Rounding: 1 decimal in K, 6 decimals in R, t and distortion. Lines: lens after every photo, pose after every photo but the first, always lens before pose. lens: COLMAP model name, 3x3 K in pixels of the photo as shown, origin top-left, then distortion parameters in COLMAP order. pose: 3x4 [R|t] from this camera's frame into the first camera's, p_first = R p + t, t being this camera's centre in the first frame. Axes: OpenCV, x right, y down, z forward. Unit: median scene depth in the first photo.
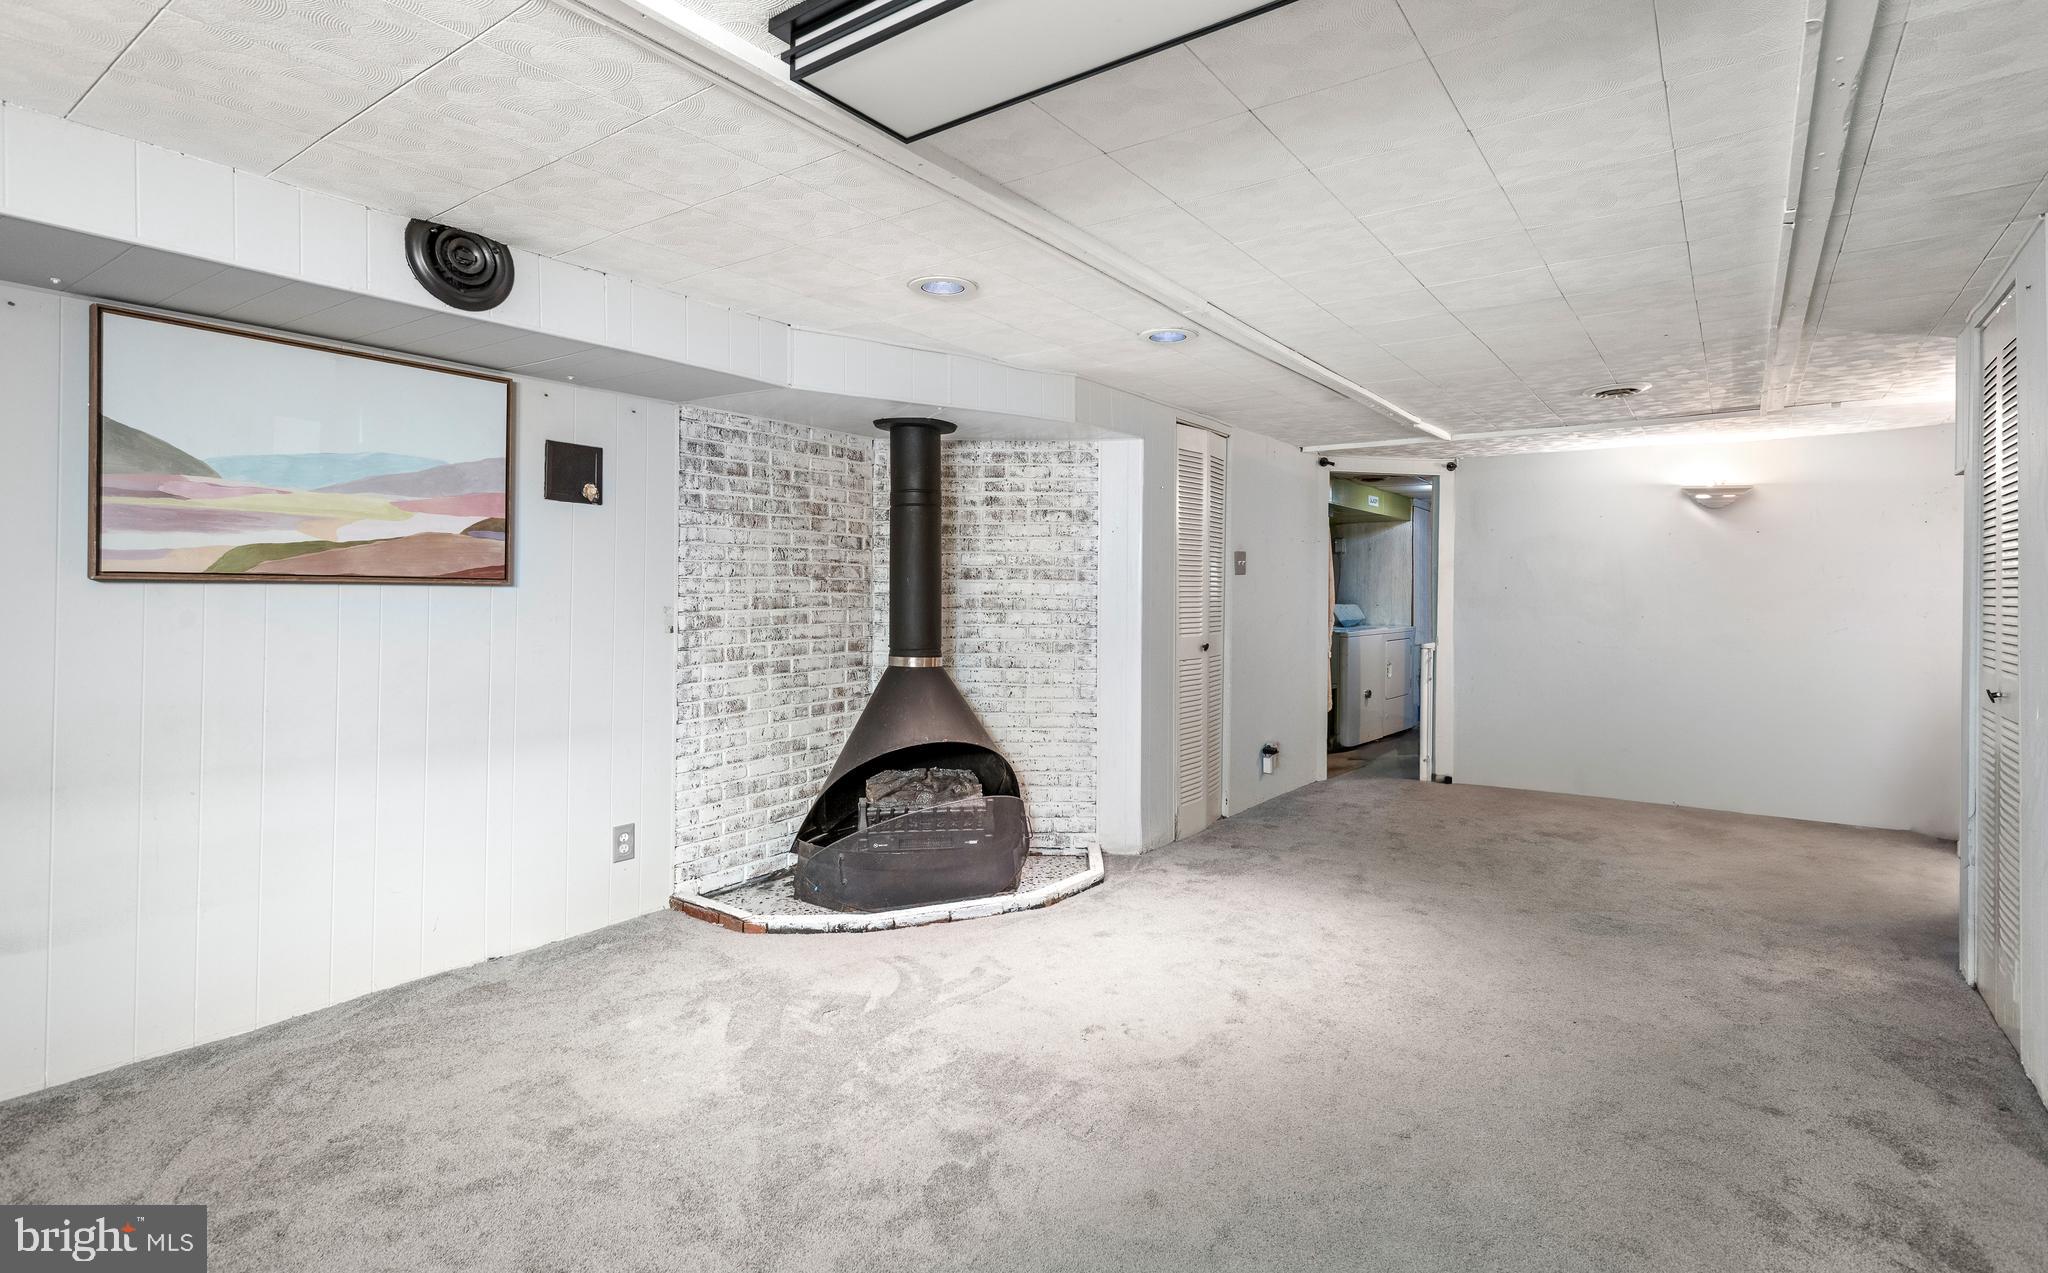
lens RADIAL K [[1004.9, 0, 971.5], [0, 1004.9, 628.8], [0, 0, 1]] dist [-0.000473, -0.000061]
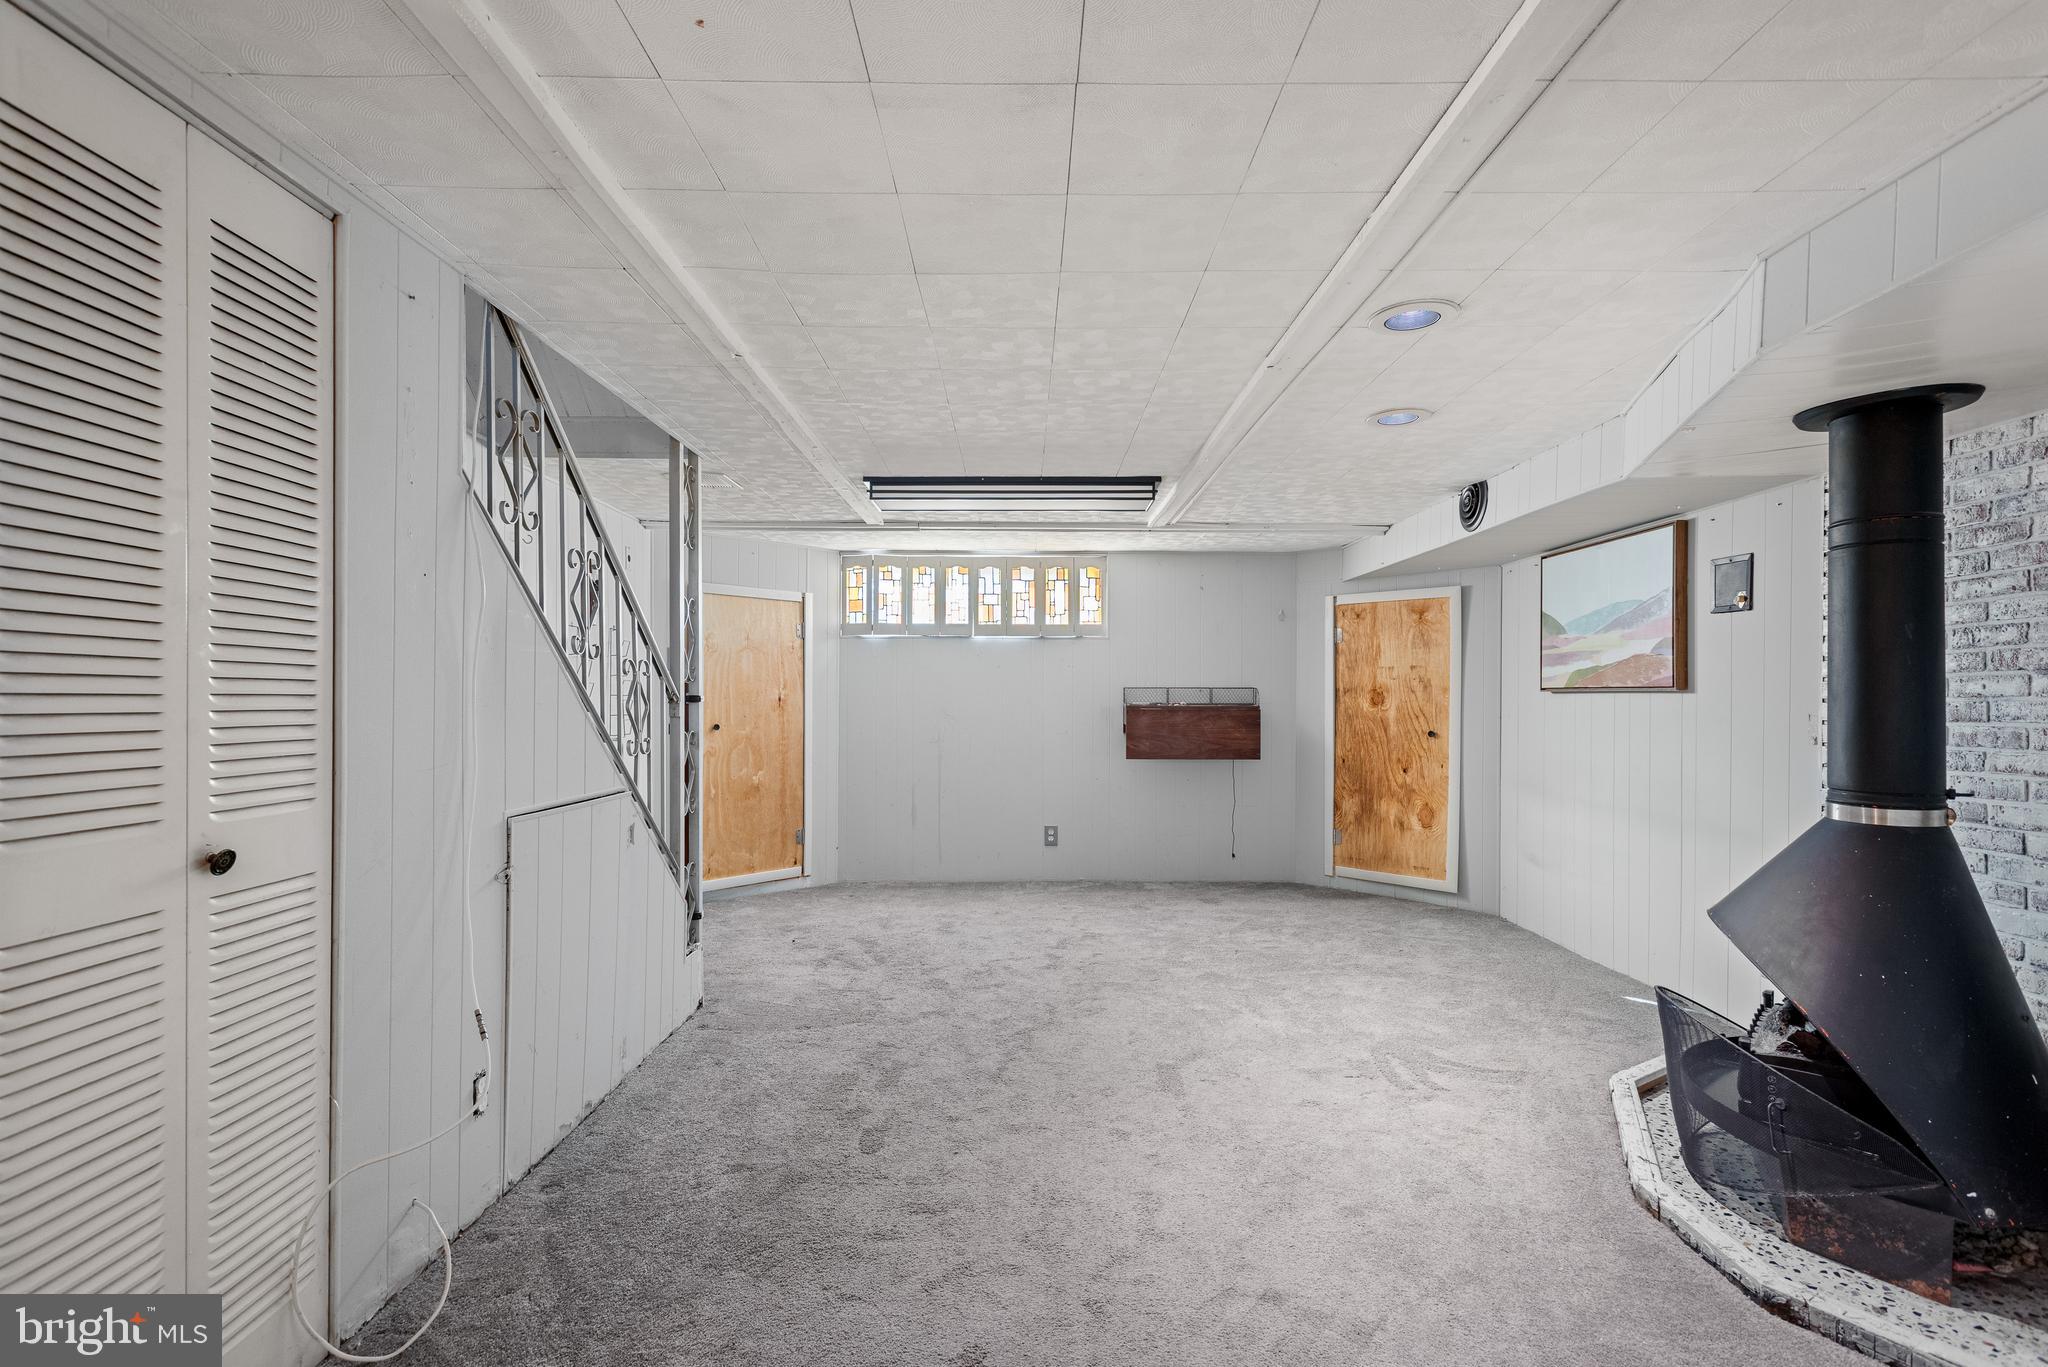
lens RADIAL K [[970.6, 0, 1021.2], [0, 970.6, 706.8], [0, 0, 1]] dist [0.022305, -0.006815]
pose [[-0.792008, -0.003794, -0.610499, 0.952333], [-0.032093, 0.998857, 0.035426, -0.045640], [0.609667, 0.047651, -0.791224, 1.581534]]
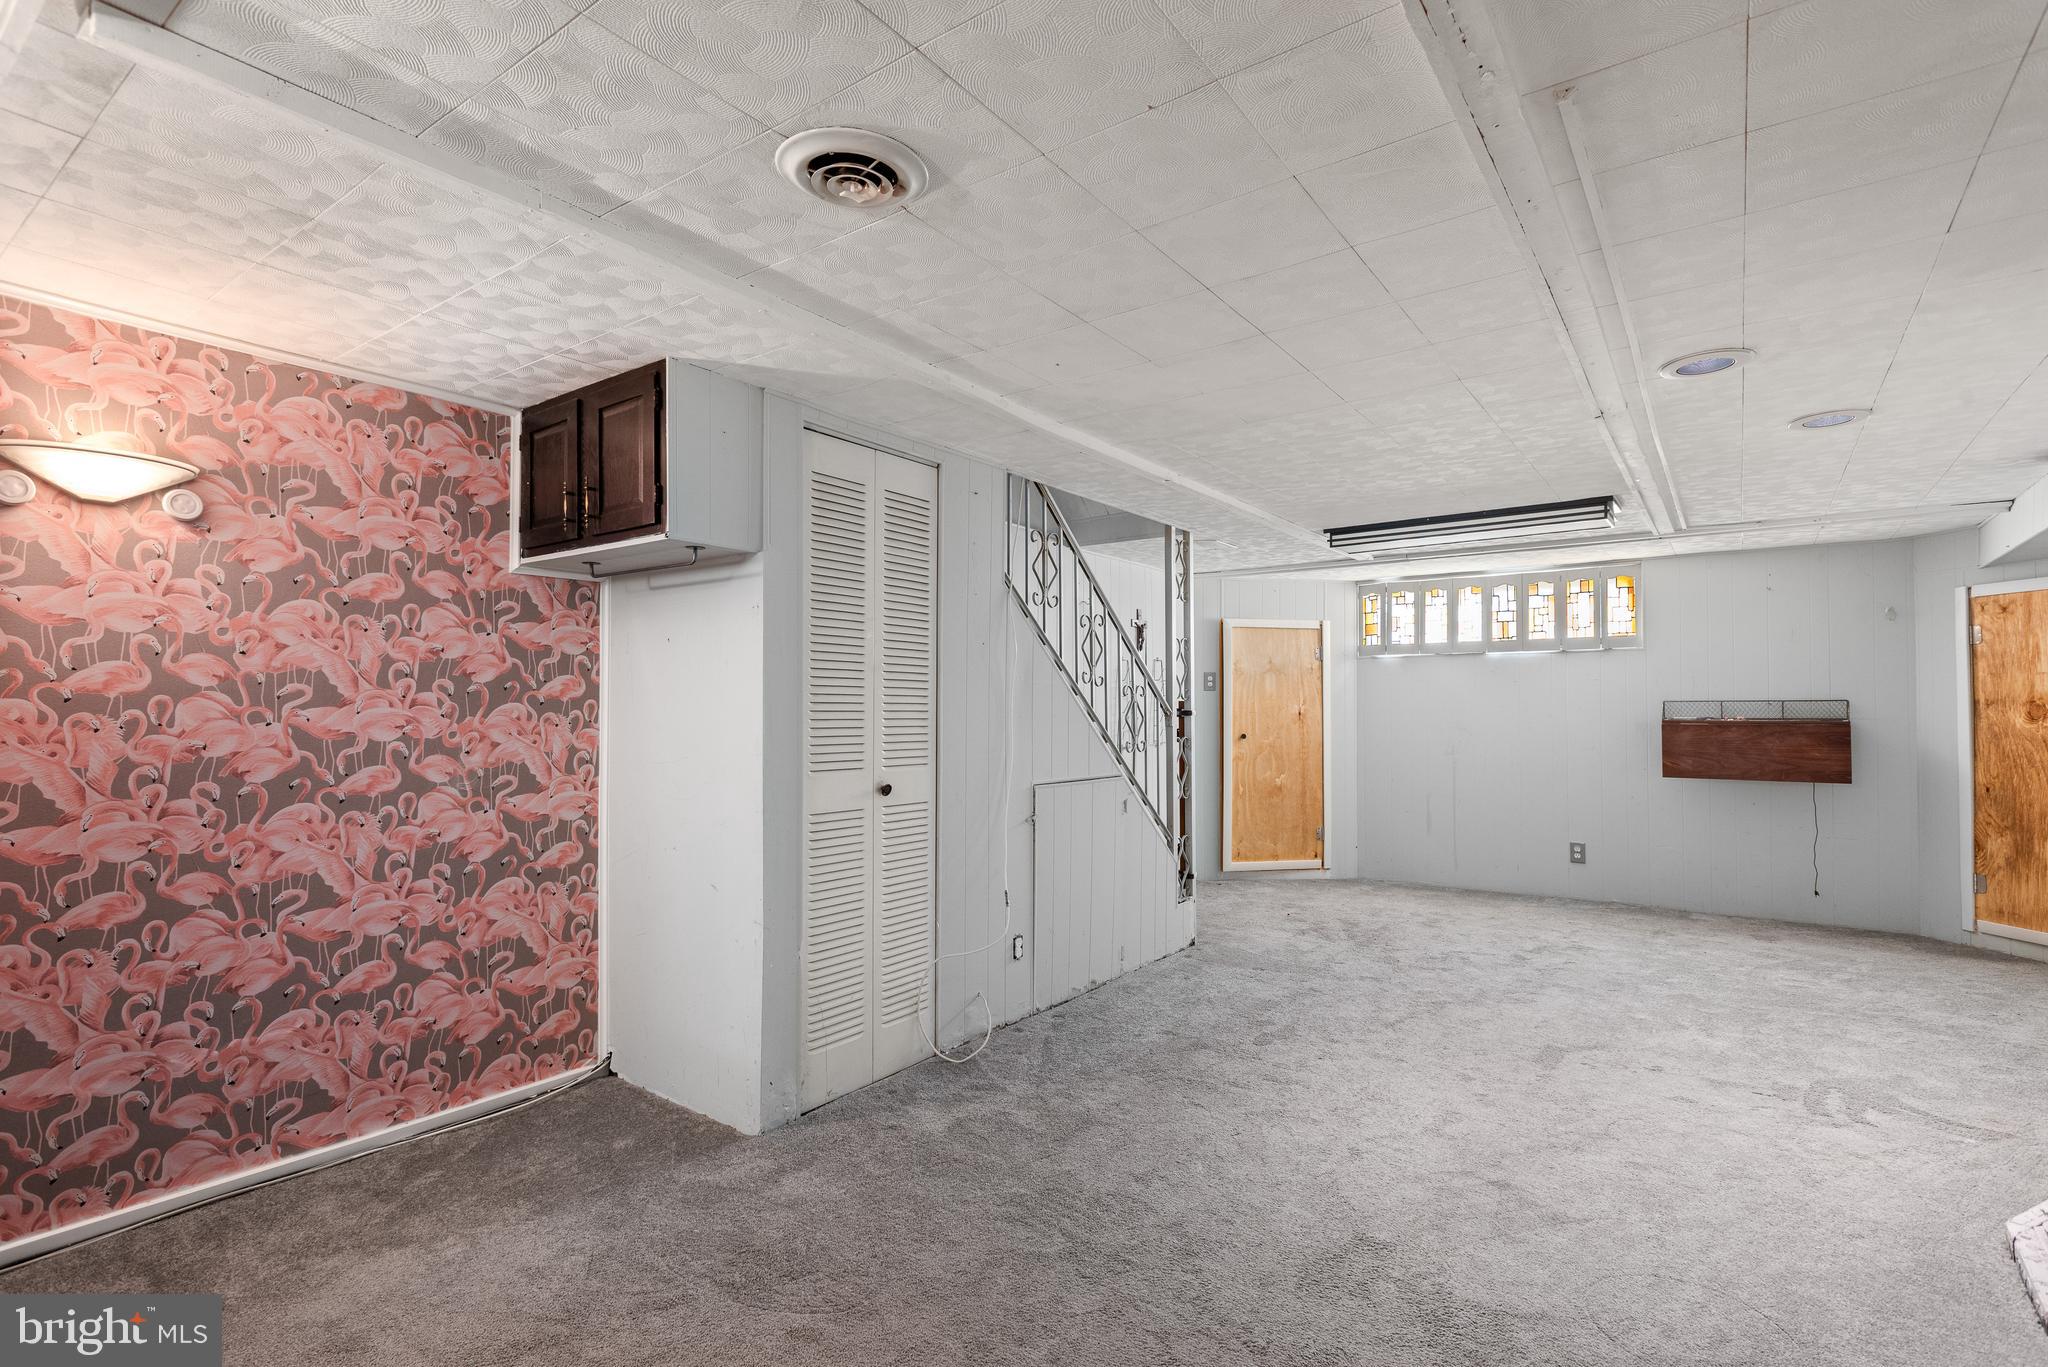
lens RADIAL K [[970.6, 0, 1021.2], [0, 970.6, 706.8], [0, 0, 1]] dist [0.022305, -0.006815]
pose [[-0.999776, -0.008517, -0.019363, 0.842824], [-0.009163, 0.999396, 0.033516, -0.062130], [0.019066, 0.033686, -0.999251, 1.995460]]
